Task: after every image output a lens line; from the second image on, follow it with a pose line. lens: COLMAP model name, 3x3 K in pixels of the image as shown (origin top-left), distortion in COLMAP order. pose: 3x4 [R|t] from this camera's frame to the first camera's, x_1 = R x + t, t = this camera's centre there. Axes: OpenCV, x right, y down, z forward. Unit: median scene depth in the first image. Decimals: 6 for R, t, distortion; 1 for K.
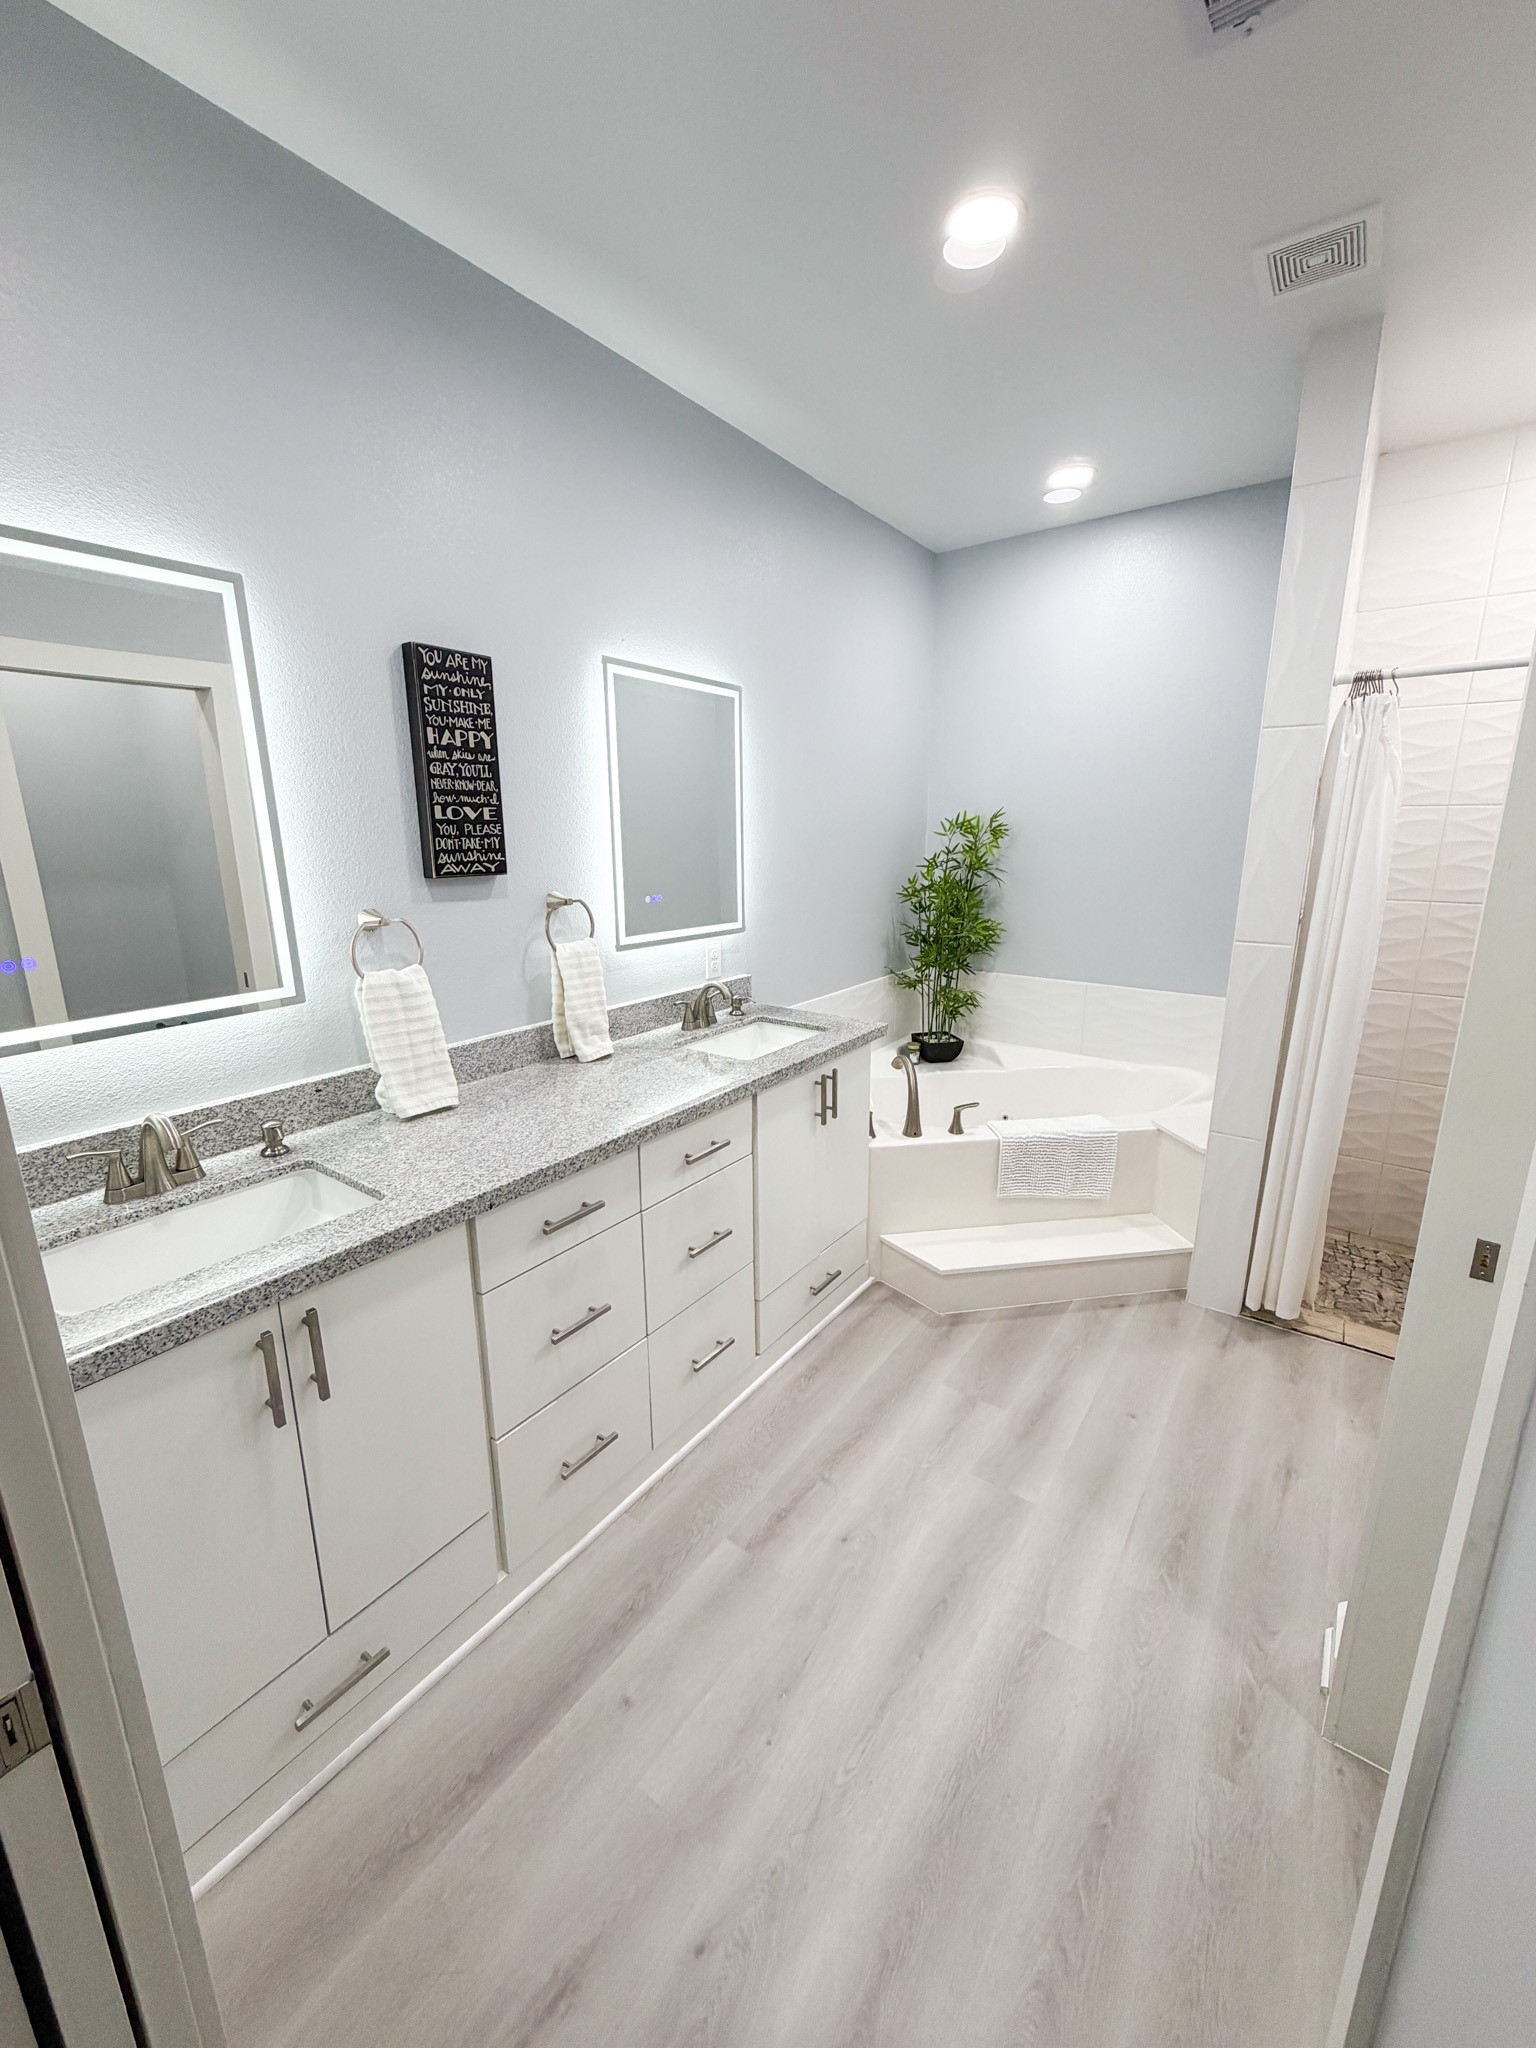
lens RADIAL K [[818.7, 0, 767.0], [0, 818.7, 1024.7], [0, 0, 1]] dist [0.001738, -0.000135]
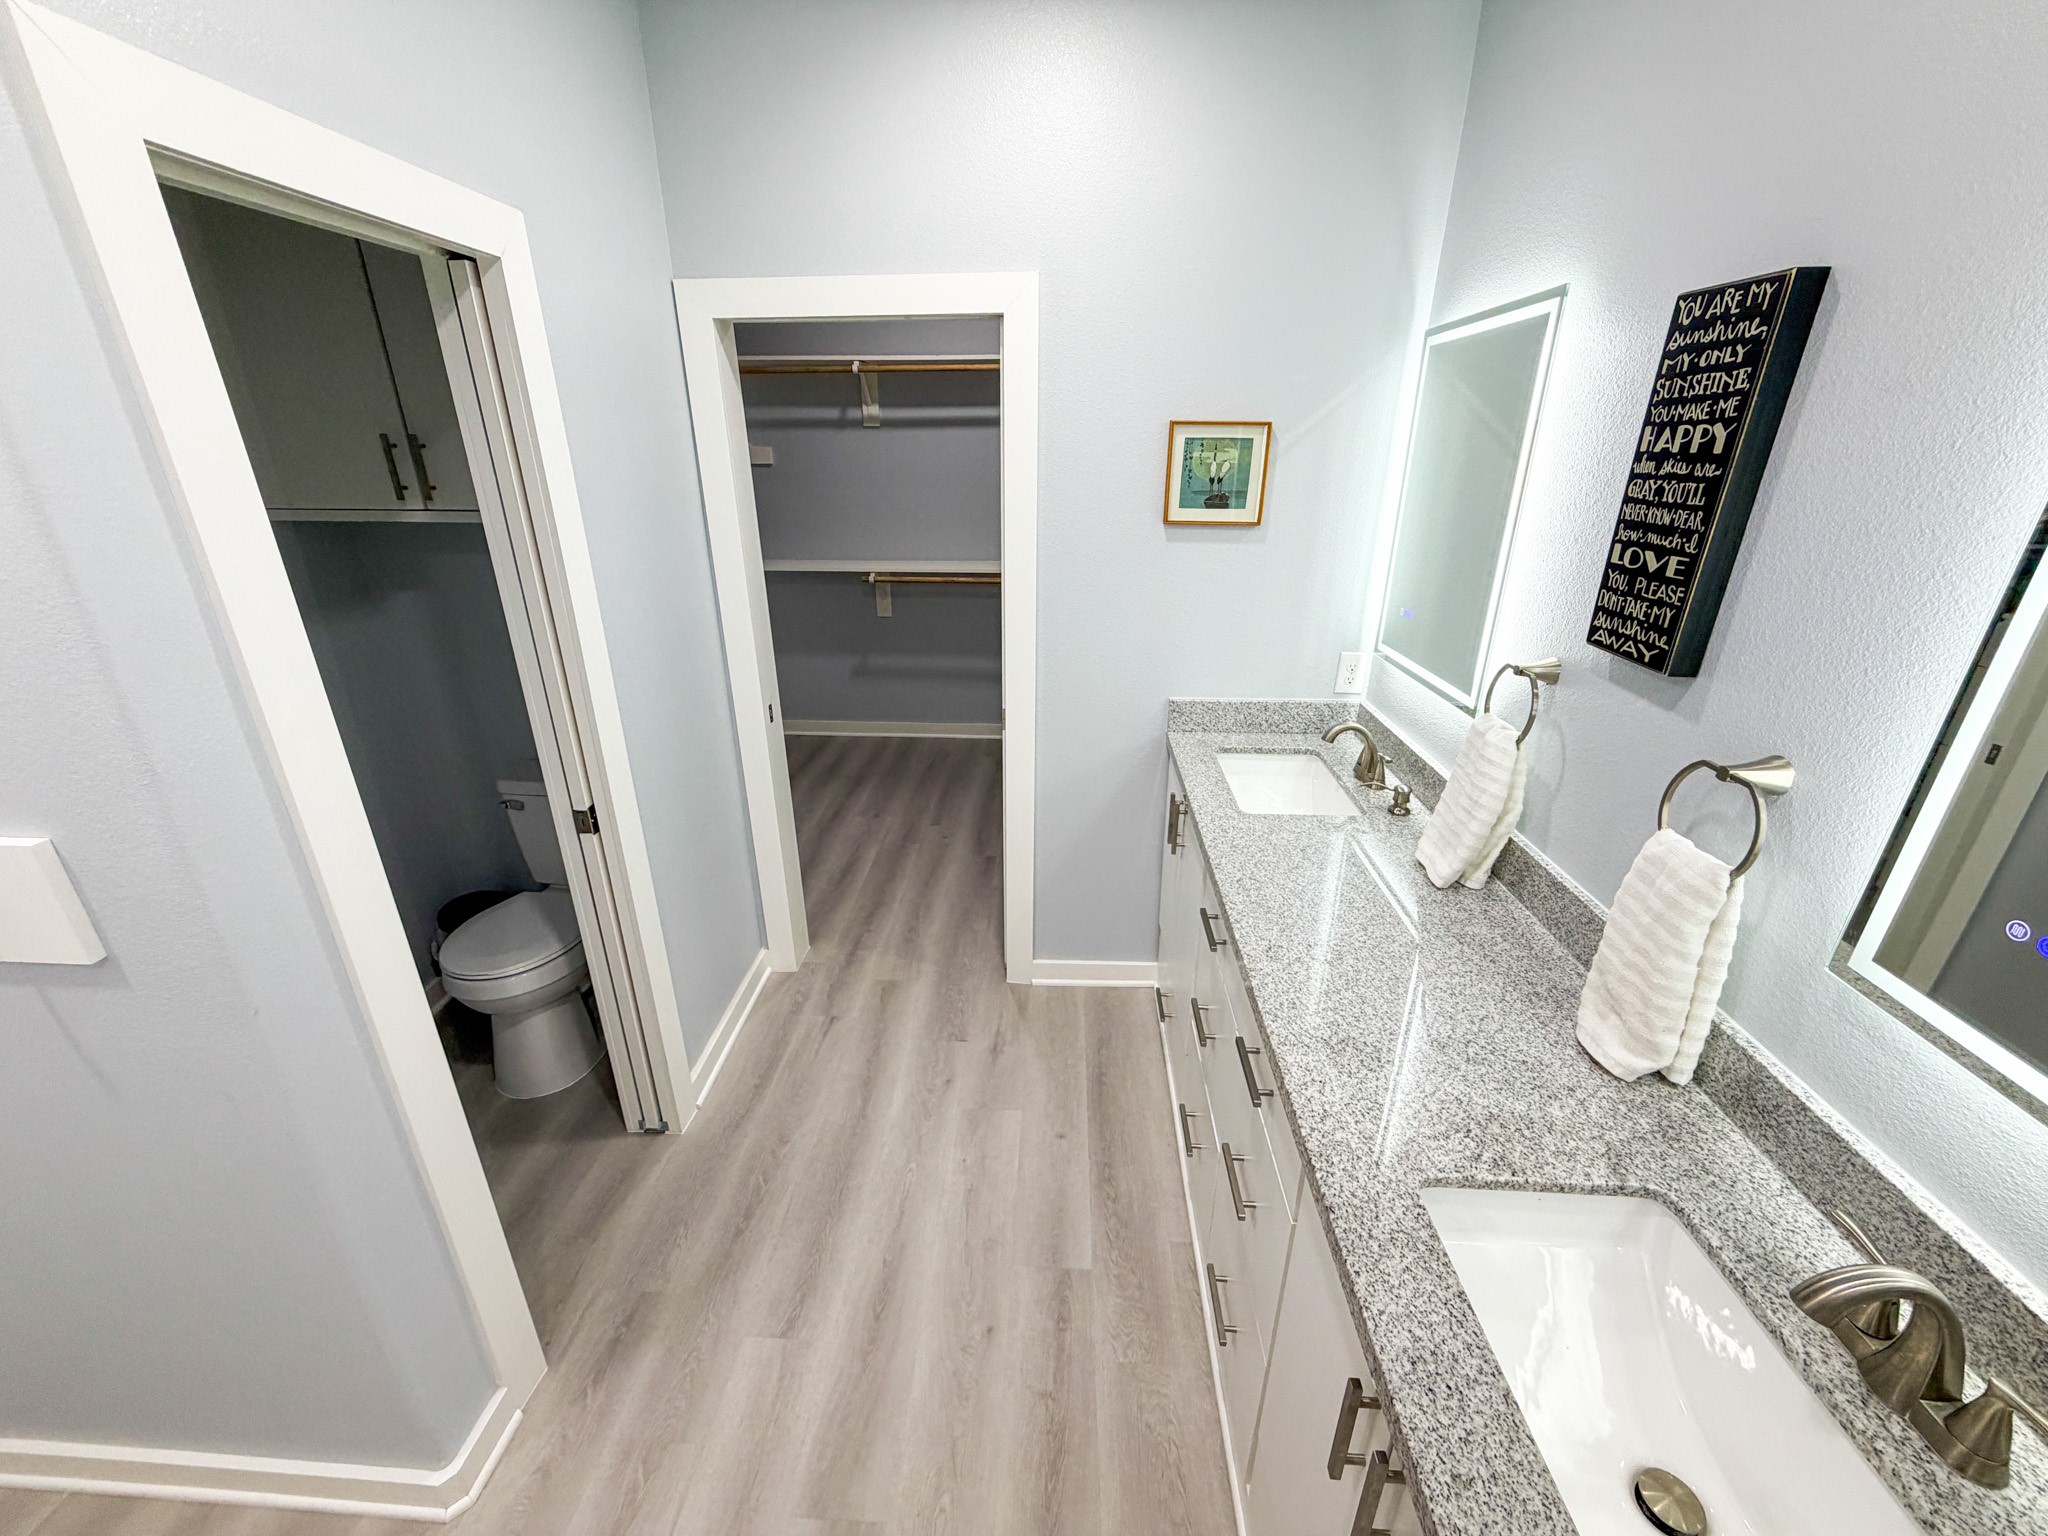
lens RADIAL K [[818.7, 0, 1019.1], [0, 818.7, 773.2], [0, 0, 1]] dist [0.001738, -0.000135]
pose [[-0.840141, 0.208818, -0.500557, 0.394147], [-0.124866, 0.823651, 0.553180, -0.417947], [0.527798, 0.527252, -0.665909, 1.268831]]
